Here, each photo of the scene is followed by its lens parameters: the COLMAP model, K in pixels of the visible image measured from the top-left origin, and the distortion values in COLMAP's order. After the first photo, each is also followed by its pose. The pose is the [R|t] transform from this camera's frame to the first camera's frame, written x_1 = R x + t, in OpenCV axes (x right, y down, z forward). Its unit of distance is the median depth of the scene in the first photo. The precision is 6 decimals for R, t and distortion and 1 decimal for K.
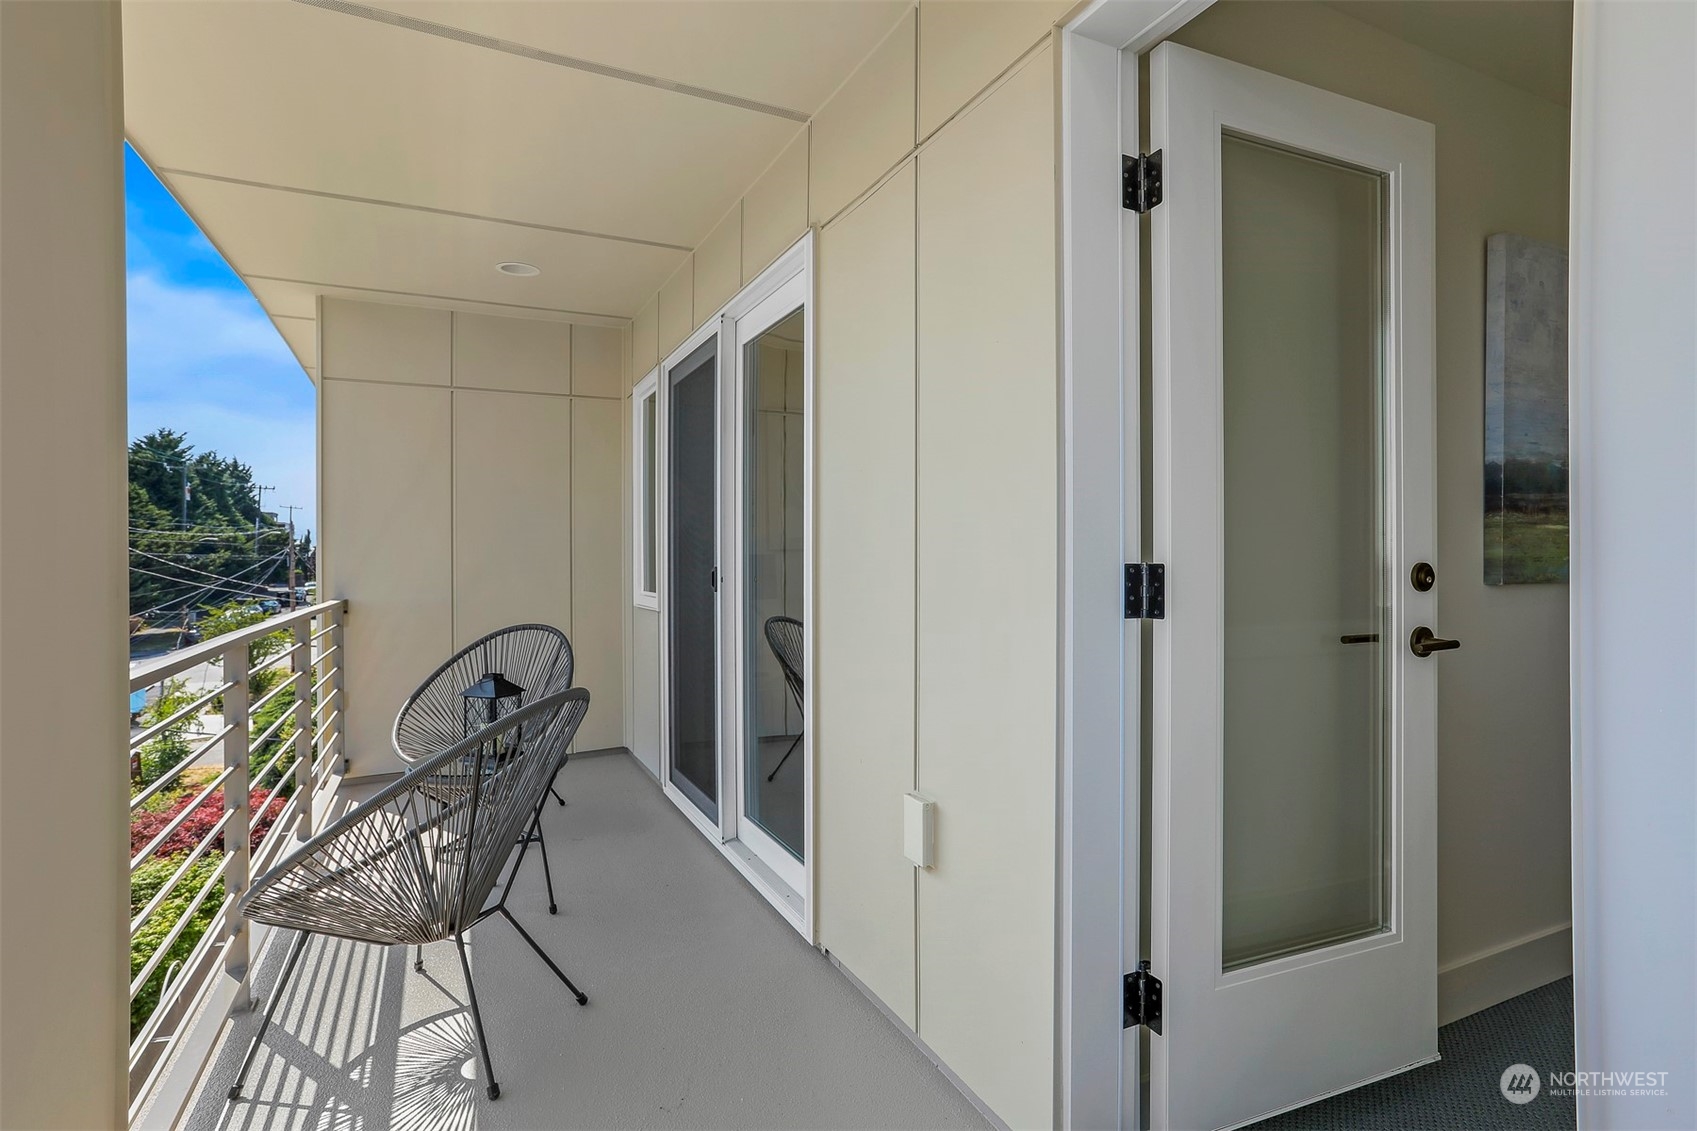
lens RADIAL K [[825.3, 0, 845.6], [0, 825.3, 563.8], [0, 0, 1]] dist [0.003481, 0.002026]
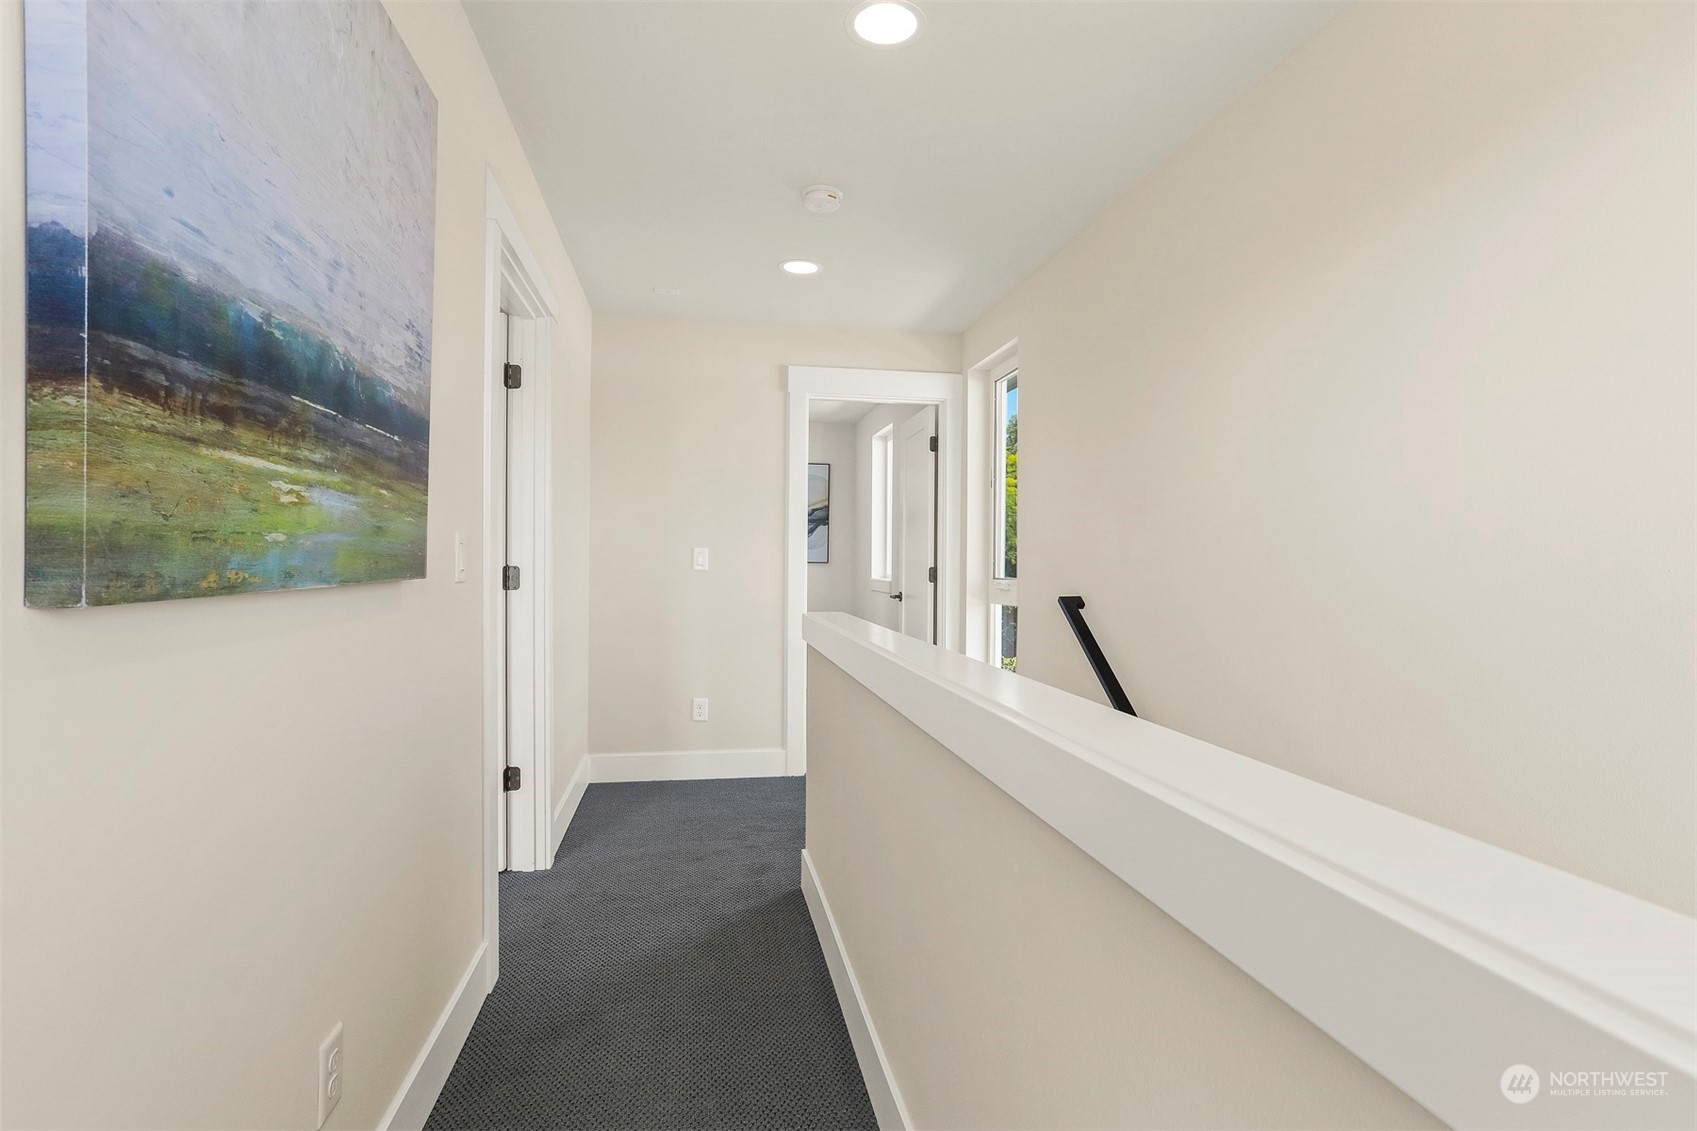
lens RADIAL K [[825.3, 0, 847.5], [0, 825.3, 565.1], [0, 0, 1]] dist [0.003481, 0.002026]
pose [[0.262403, -0.002014, 0.964956, 0.549989], [-0.004132, 0.999986, 0.003211, 0.006292], [-0.964949, -0.004829, 0.262391, 0.617101]]
